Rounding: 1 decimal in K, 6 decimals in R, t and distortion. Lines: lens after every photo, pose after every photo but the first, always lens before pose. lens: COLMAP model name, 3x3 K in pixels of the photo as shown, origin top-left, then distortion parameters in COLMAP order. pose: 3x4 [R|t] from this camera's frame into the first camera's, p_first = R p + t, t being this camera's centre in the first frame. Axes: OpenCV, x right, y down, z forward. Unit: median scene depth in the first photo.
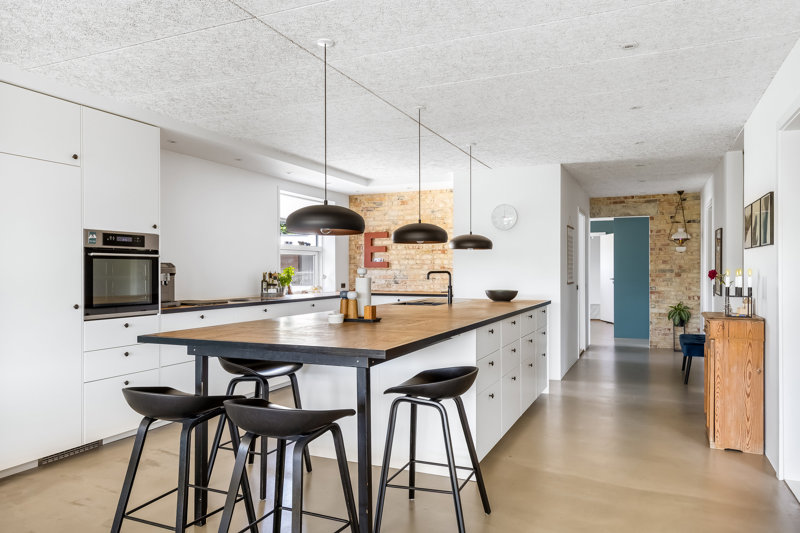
lens RADIAL K [[552.1, 0, 397.9], [0, 552.1, 272.9], [0, 0, 1]] dist [0.002285, -0.003537]
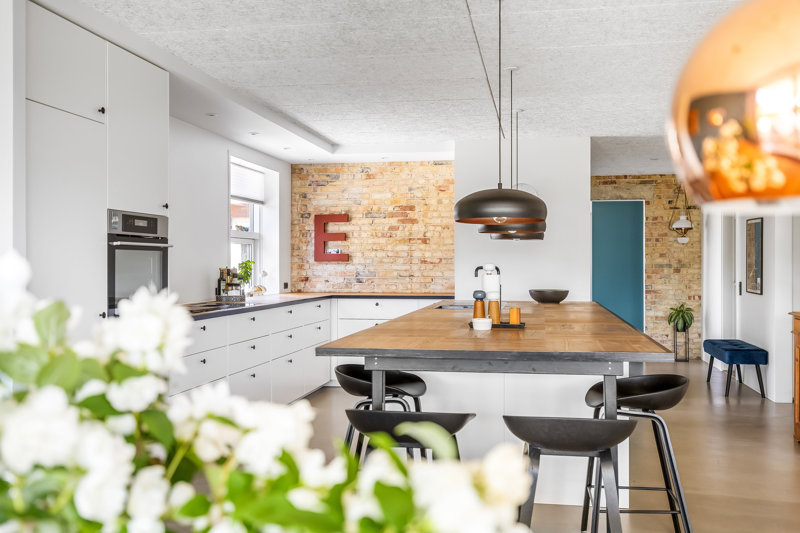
lens RADIAL K [[767.0, 0, 399.6], [0, 767.0, 260.1], [0, 0, 1]] dist [-0.006813, 0.000000]
pose [[0.970268, 0.002076, 0.242025, -0.201646], [0.000485, 0.999945, -0.010523, -0.000405], [-0.242034, 0.010328, 0.970213, -0.035297]]
